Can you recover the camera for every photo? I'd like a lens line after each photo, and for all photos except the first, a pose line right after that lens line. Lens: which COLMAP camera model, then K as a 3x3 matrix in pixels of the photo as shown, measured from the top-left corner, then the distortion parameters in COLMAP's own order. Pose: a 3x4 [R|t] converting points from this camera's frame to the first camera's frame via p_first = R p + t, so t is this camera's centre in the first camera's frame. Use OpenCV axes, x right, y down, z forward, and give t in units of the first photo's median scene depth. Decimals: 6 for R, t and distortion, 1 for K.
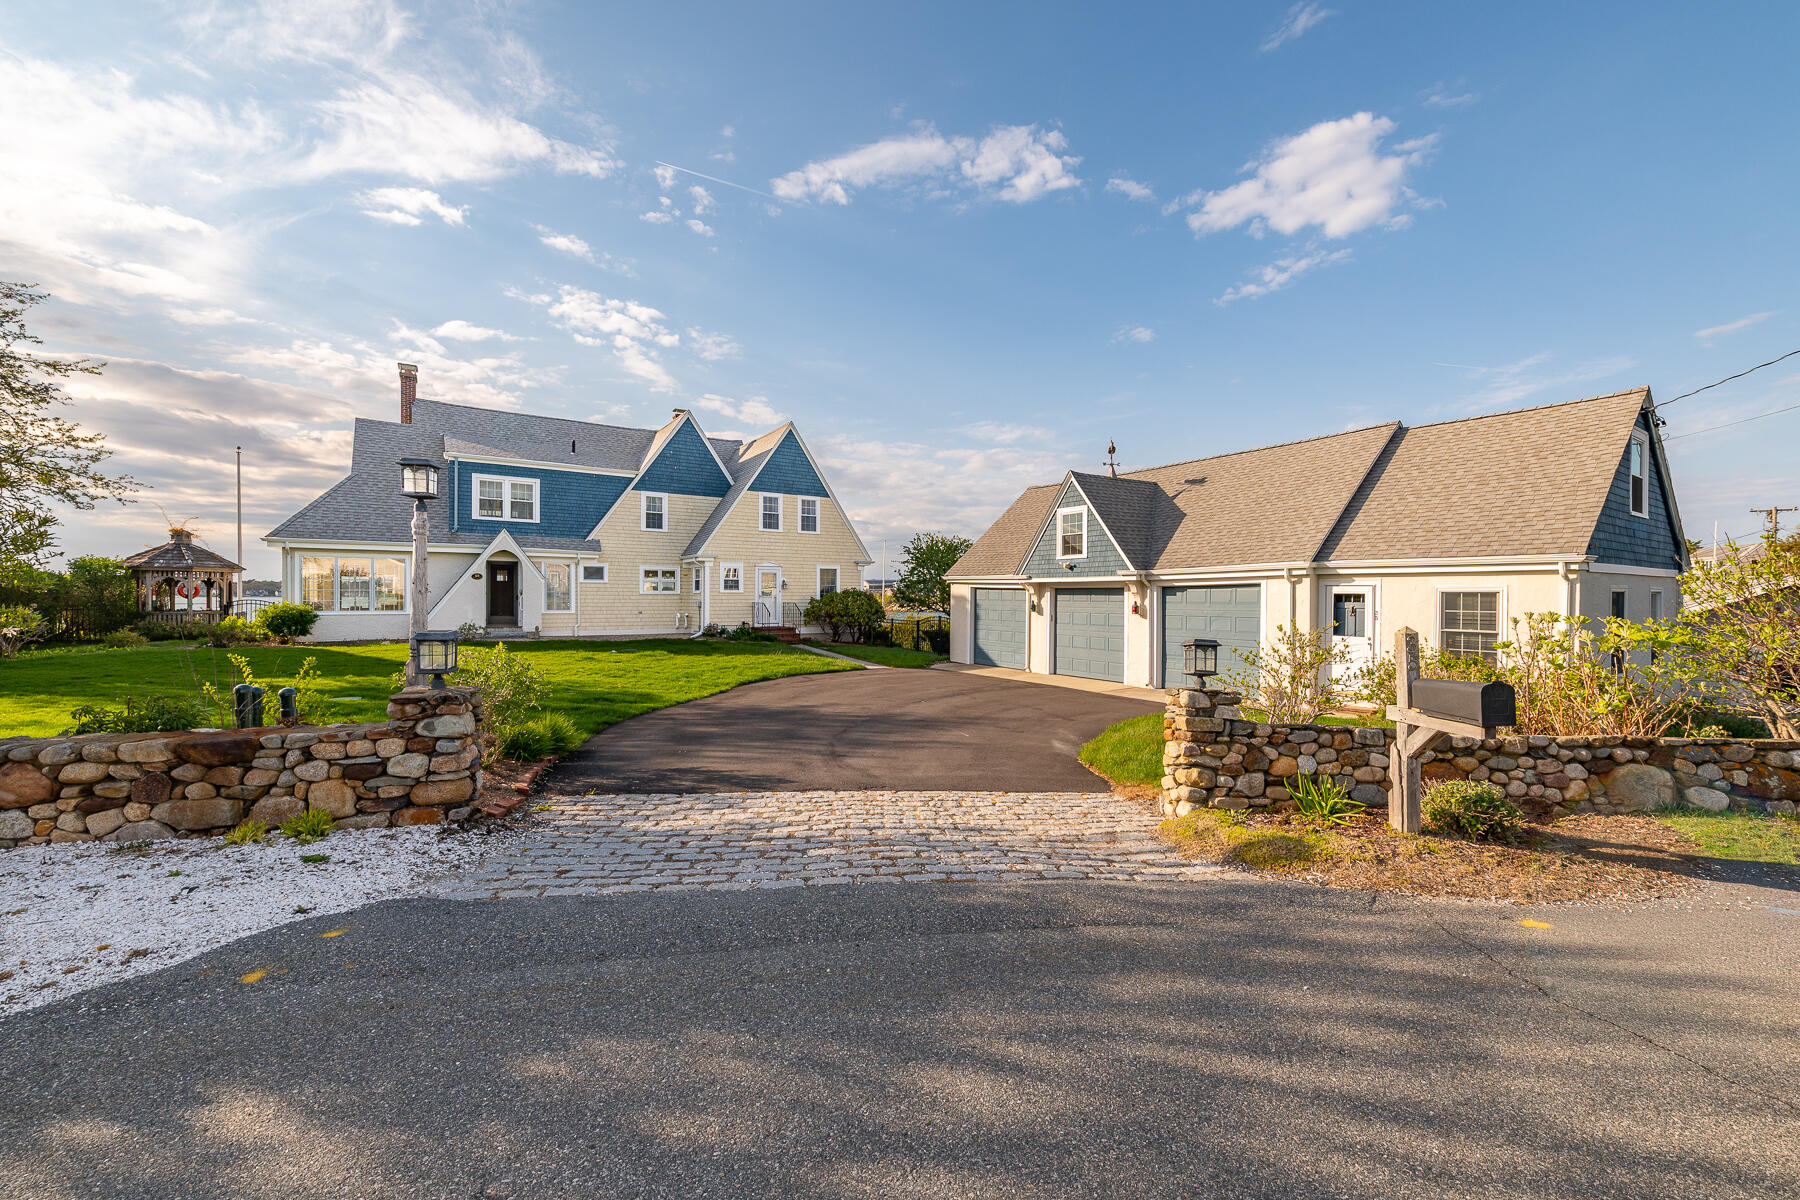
lens RADIAL K [[690.5, 0, 900.0], [0, 690.5, 600.0], [0, 0, 1]] dist [0.000308, -0.000230]
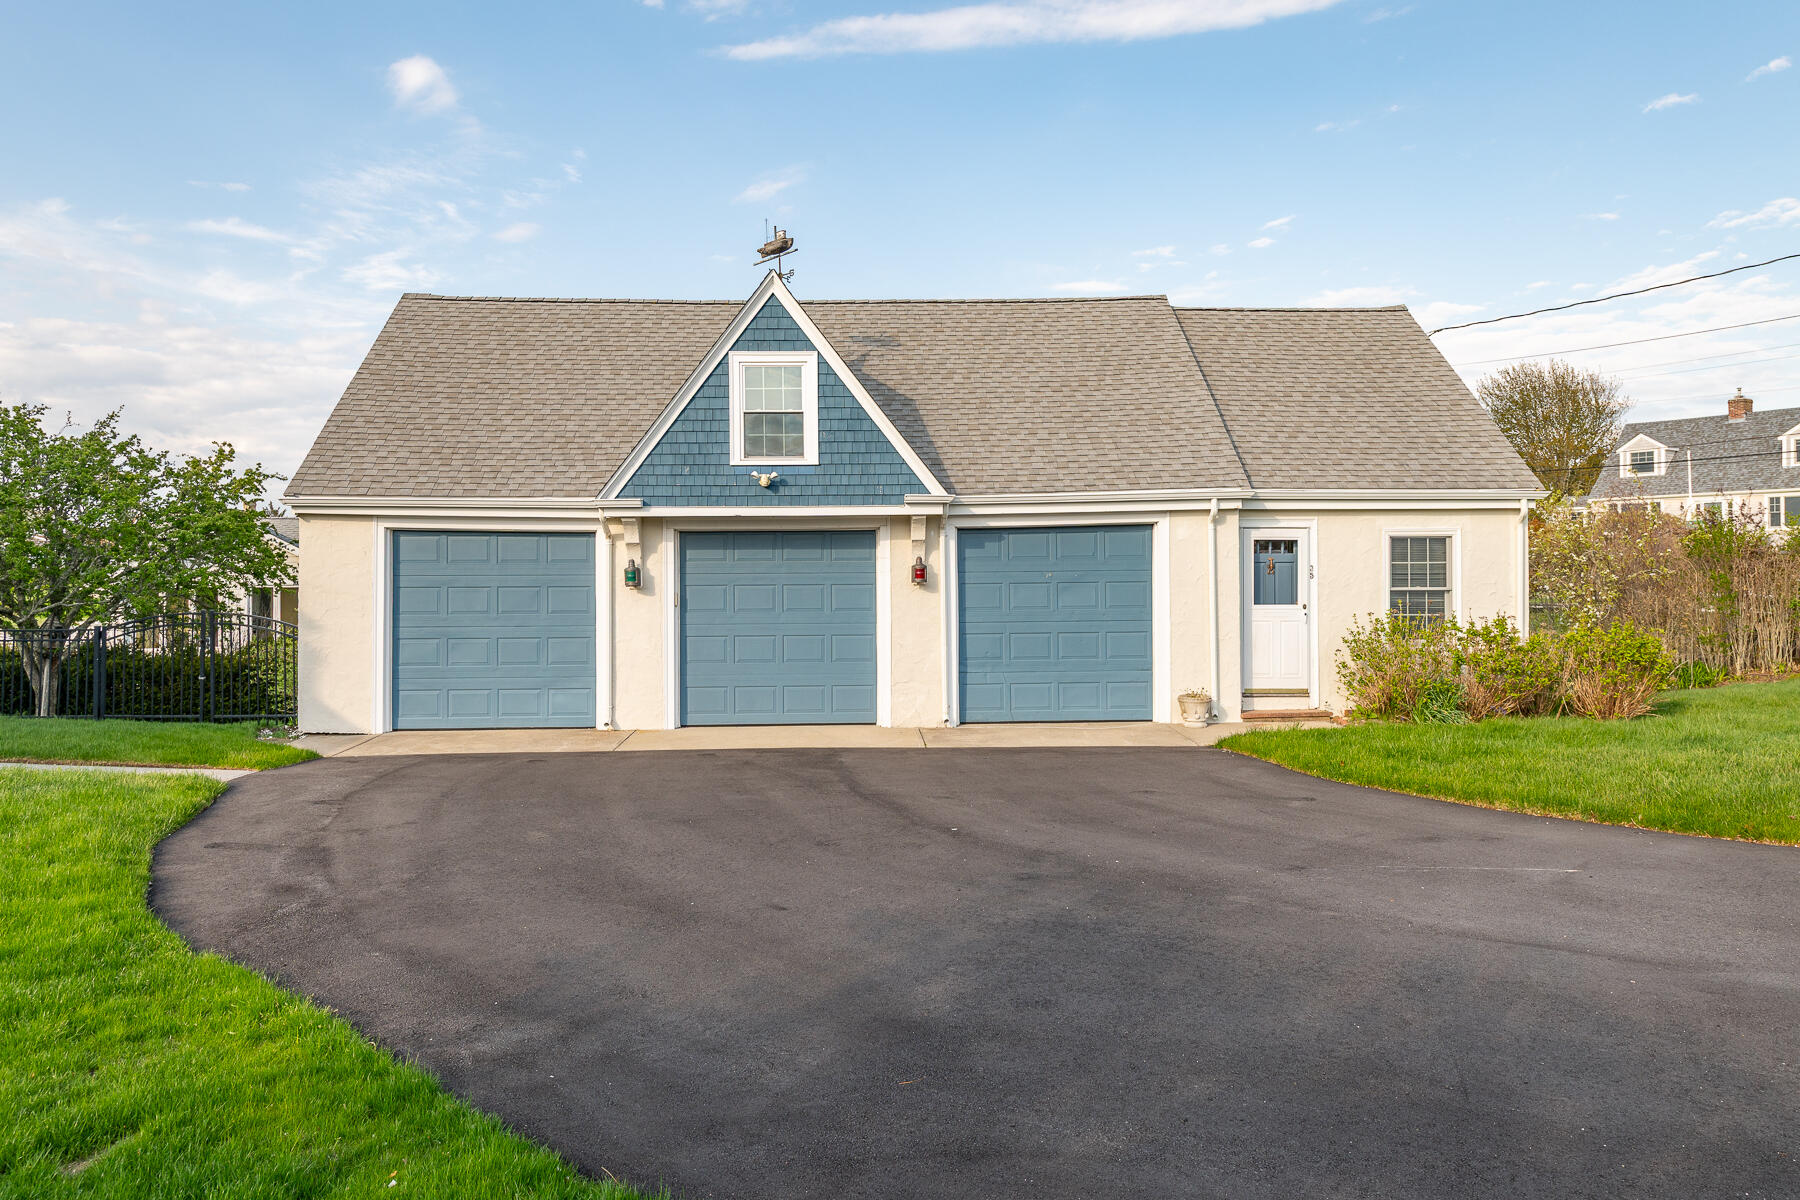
lens RADIAL K [[1215.2, 0, 866.1], [0, 1215.2, 595.0], [0, 0, 1]] dist [0.003056, 0.000697]
pose [[0.536283, -0.023242, 0.843718, -0.309001], [0.015123, 0.999725, 0.017927, 0.009665], [-0.843903, 0.003145, 0.536487, 0.412510]]
